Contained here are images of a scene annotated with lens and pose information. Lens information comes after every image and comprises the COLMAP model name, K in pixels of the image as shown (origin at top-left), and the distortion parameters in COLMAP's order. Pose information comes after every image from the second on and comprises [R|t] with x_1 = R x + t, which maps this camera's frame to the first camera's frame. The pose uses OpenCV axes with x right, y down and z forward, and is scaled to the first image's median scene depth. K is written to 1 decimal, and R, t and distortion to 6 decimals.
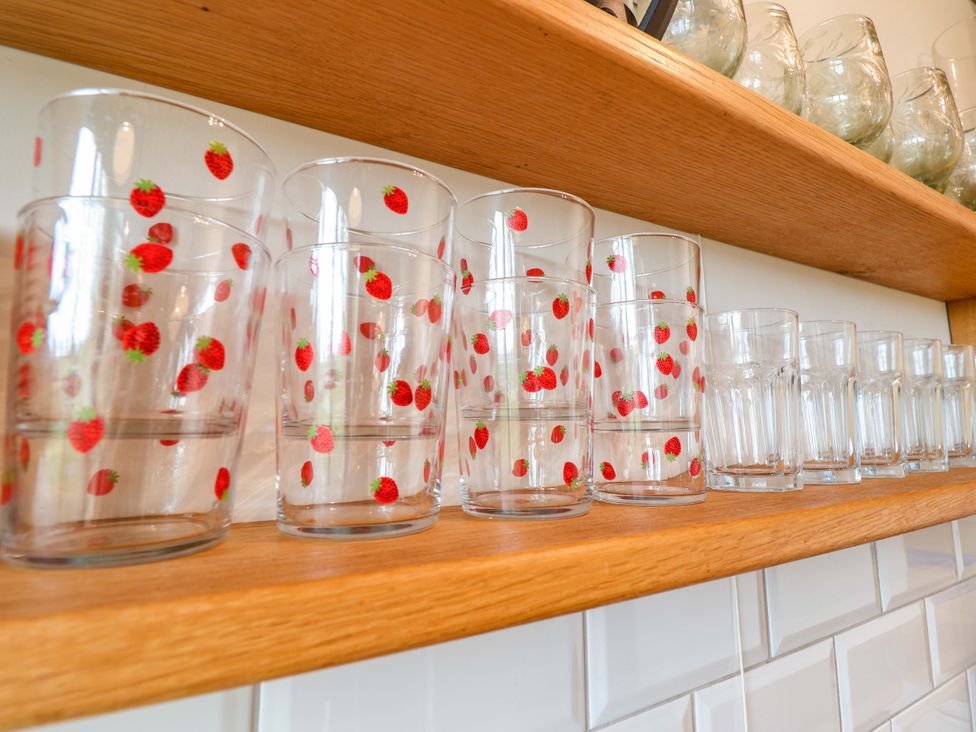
lens RADIAL K [[529.3, 0, 484.4], [0, 529.3, 352.2], [0, 0, 1]] dist [-0.000369, -0.000131]
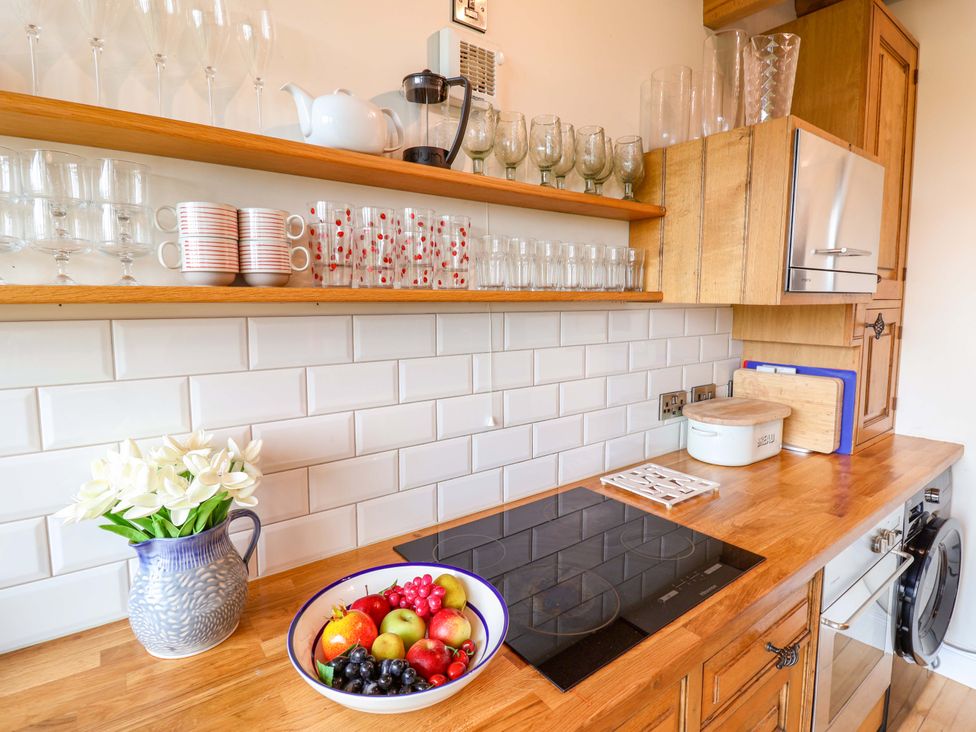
lens RADIAL K [[529.3, 0, 484.4], [0, 529.3, 352.2], [0, 0, 1]] dist [-0.000369, -0.000131]
pose [[0.992948, -0.009873, 0.118139, 0.119863], [-0.017798, 0.972817, 0.230890, -0.181540], [-0.117207, -0.231364, 0.965781, -3.094696]]
